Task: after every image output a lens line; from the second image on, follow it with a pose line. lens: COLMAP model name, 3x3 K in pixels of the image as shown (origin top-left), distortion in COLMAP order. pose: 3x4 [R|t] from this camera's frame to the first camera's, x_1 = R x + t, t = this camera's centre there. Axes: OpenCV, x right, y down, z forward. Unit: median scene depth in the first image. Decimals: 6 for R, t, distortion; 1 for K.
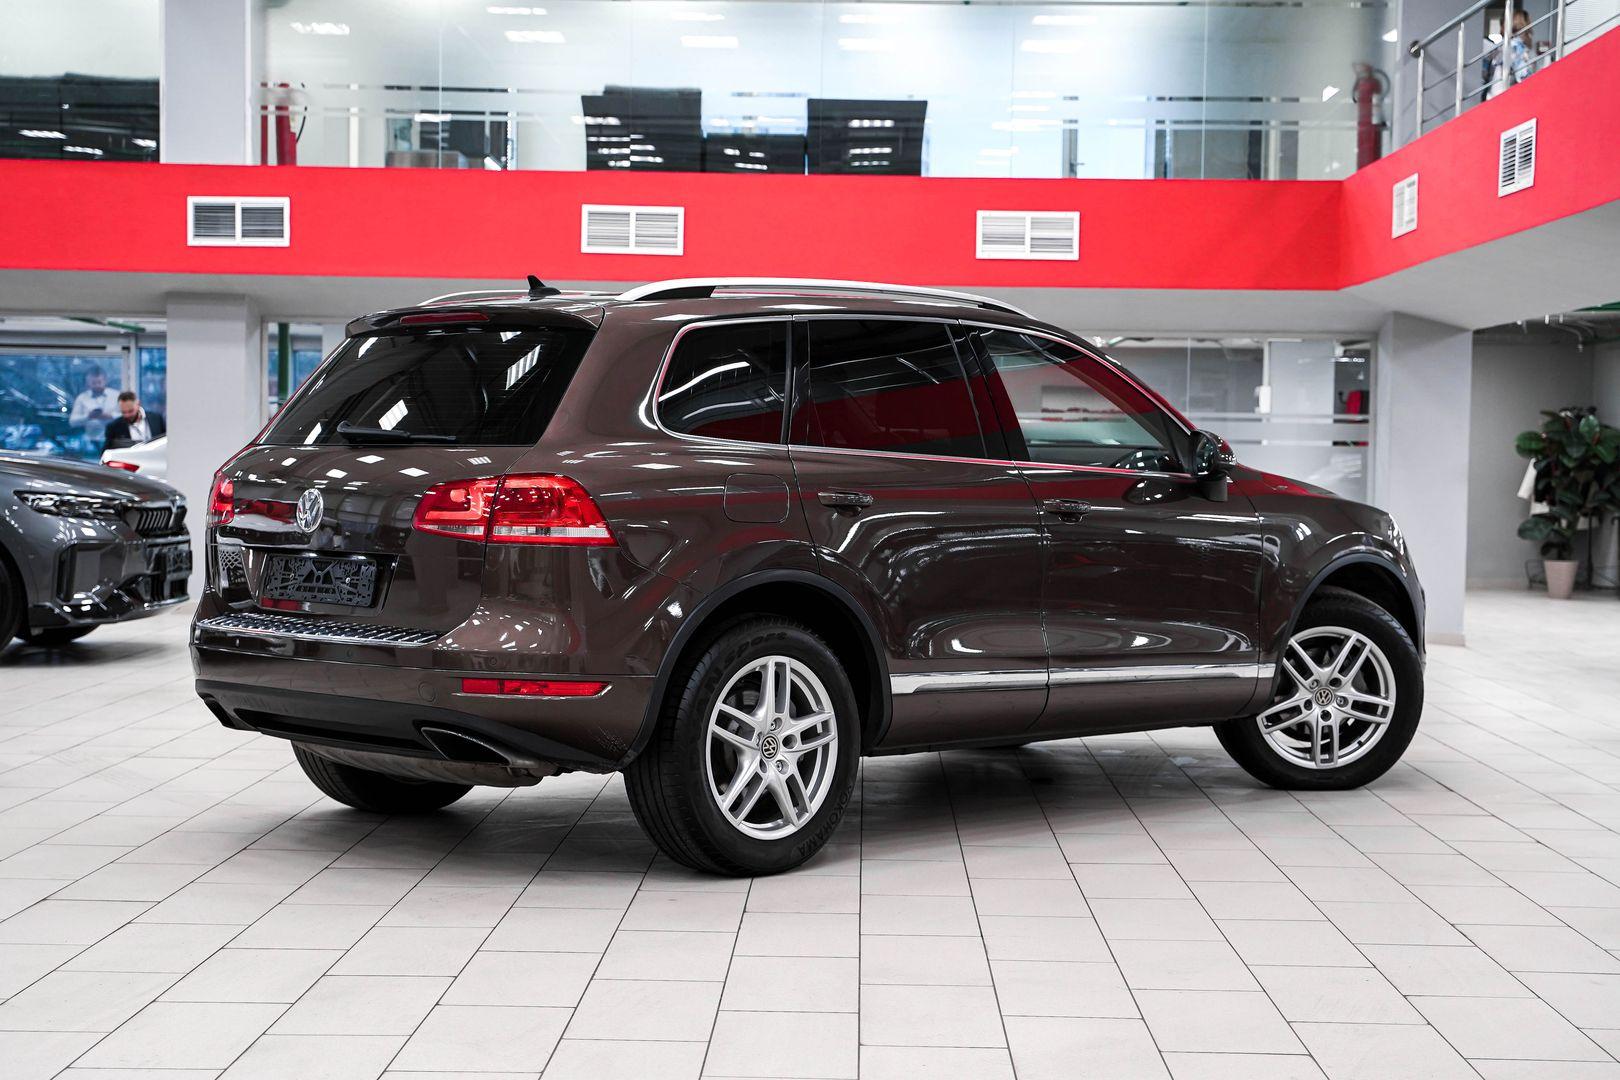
lens RADIAL K [[2533.8, 0, 810.0], [0, 2533.8, 540.0], [0, 0, 1]] dist [0.004169, -0.016467]
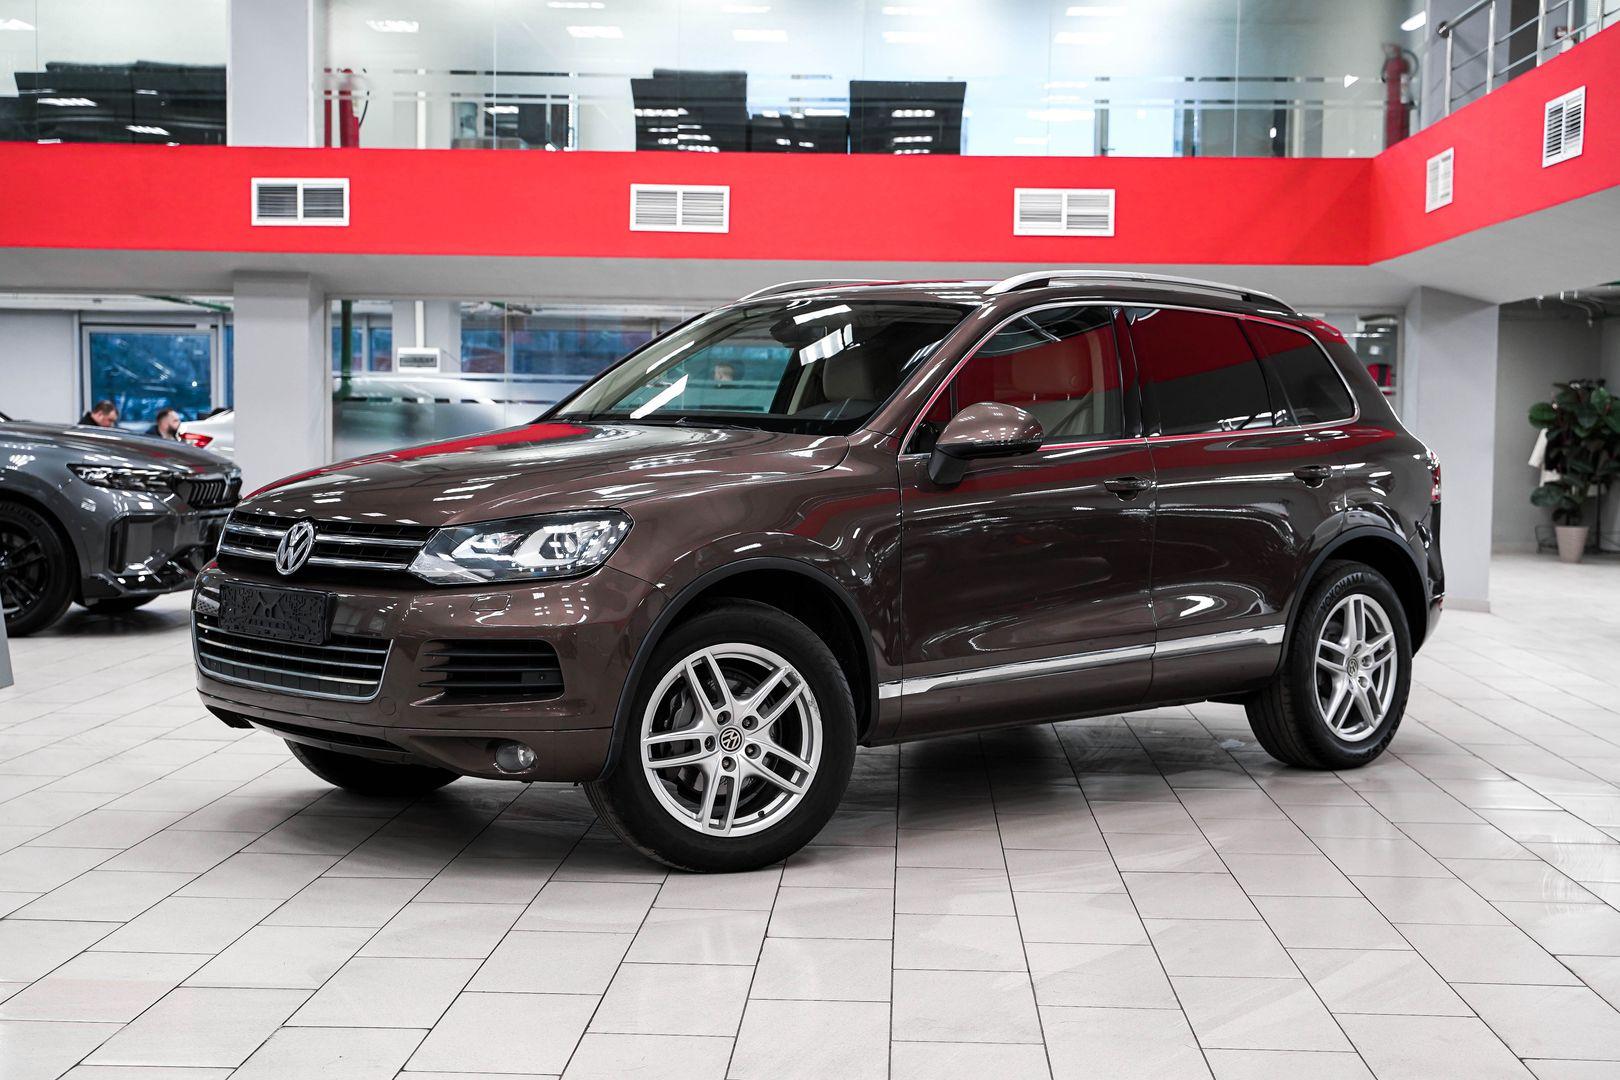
lens RADIAL K [[2246.6, 0, 810.0], [0, 2246.6, 540.0], [0, 0, 1]] dist [-0.009323, -0.041745]
pose [[0.999747, 0.000044, -0.022514, 0.003386], [0.000368, 0.999832, 0.018329, -0.004197], [0.022511, -0.018333, 0.999578, 0.084320]]
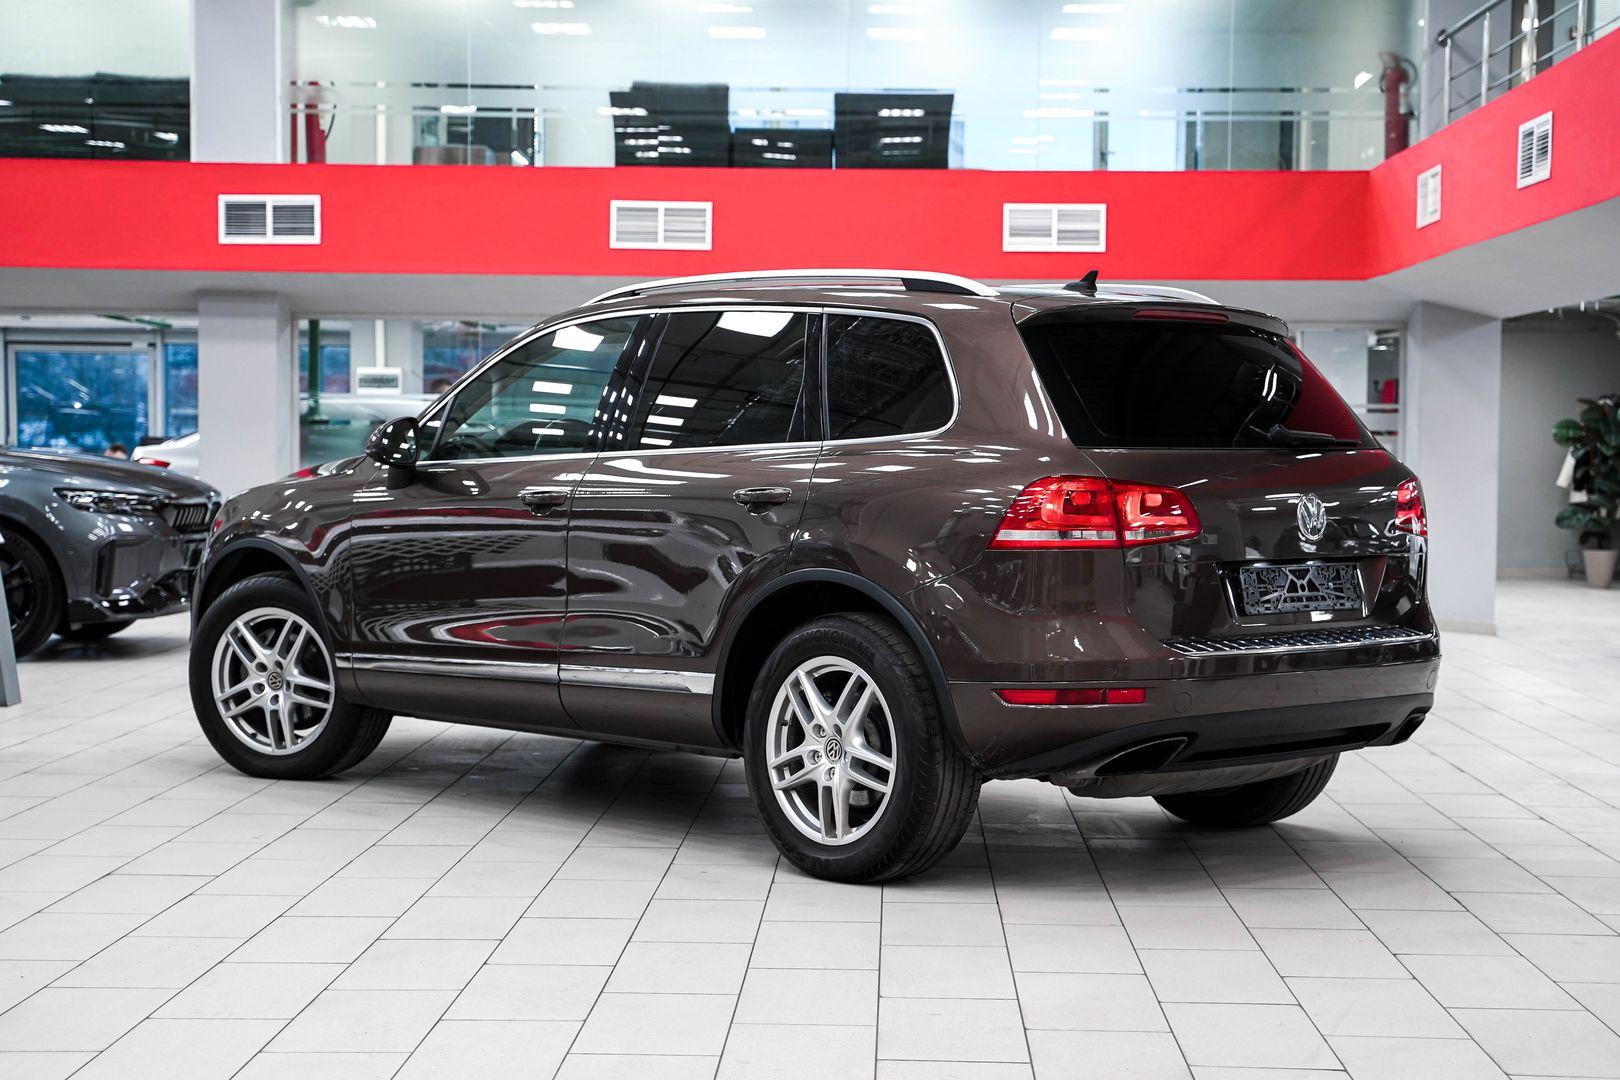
lens RADIAL K [[2622.3, 0, 809.6], [0, 2622.3, 512.6], [0, 0, 1]] dist [0.026638, 0.049280]
pose [[0.999895, -0.005741, -0.013334, 0.002035], [0.005623, 0.999945, -0.008886, 0.001198], [0.013385, 0.008810, 0.999872, -0.038225]]
